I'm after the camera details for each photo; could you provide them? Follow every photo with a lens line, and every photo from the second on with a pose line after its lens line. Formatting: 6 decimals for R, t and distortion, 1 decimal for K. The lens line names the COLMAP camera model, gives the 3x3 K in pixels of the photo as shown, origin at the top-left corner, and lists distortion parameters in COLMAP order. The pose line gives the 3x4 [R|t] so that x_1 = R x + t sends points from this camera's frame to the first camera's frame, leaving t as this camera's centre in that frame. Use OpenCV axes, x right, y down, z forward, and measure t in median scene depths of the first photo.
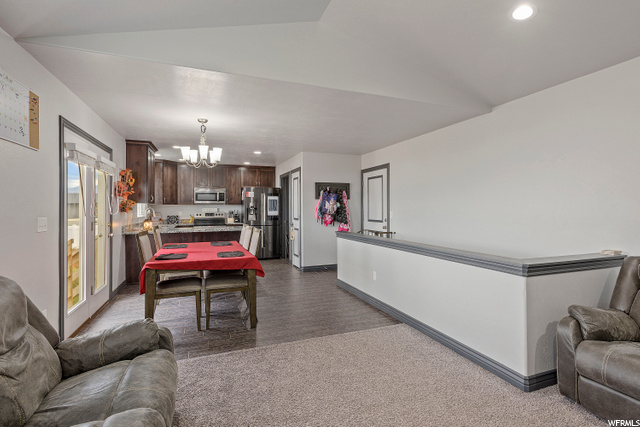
lens RADIAL K [[306.9, 0, 319.4], [0, 306.9, 208.2], [0, 0, 1]] dist [0.004963, 0.000129]
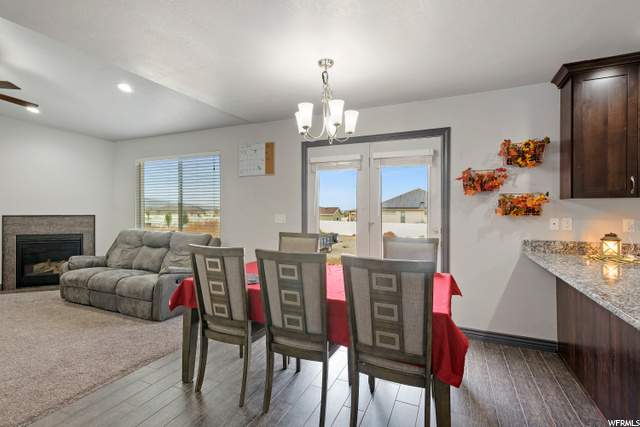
lens RADIAL K [[306.9, 0, 319.4], [0, 306.9, 208.2], [0, 0, 1]] dist [0.004963, 0.000129]
pose [[-0.704964, -0.000035, -0.709243, 0.036459], [-0.000074, 1.000000, 0.000024, -0.000964], [0.709243, 0.000070, -0.704964, 0.881996]]
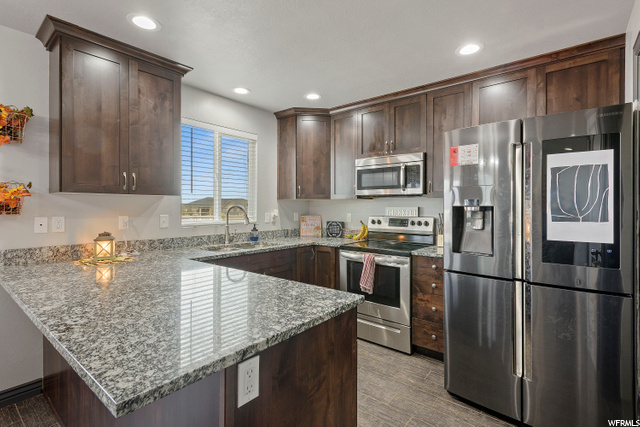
lens RADIAL K [[306.9, 0, 319.4], [0, 306.9, 208.2], [0, 0, 1]] dist [0.004963, 0.000129]
pose [[0.505549, 0.009590, -0.862744, -0.071469], [-0.005907, 0.999953, 0.007653, -0.001109], [0.862778, 0.001228, 0.505582, 0.902604]]
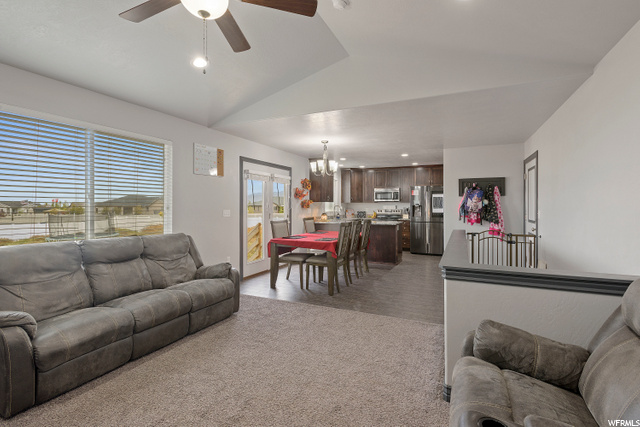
lens RADIAL K [[302.1, 0, 321.6], [0, 302.1, 204.8], [0, 0, 1]] dist [0.001524, 0.000048]
pose [[0.701789, 0.000686, -0.712384, 0.357059], [-0.002465, 0.999996, -0.001465, -0.000574], [0.712381, 0.002784, 0.701788, 0.026401]]
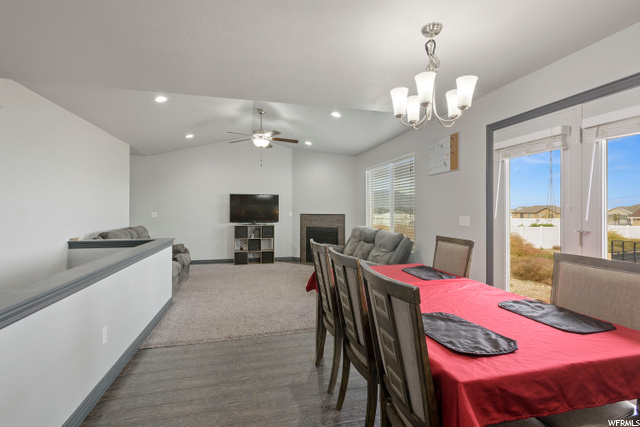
lens RADIAL K [[300.8, 0, 318.0], [0, 300.8, 208.2], [0, 0, 1]] dist [0.002643, 0.000144]
pose [[-0.992327, 0.002004, 0.123627, -0.161355], [0.001517, 0.999991, -0.004036, 0.000388], [-0.123634, -0.003818, -0.992320, 0.934106]]
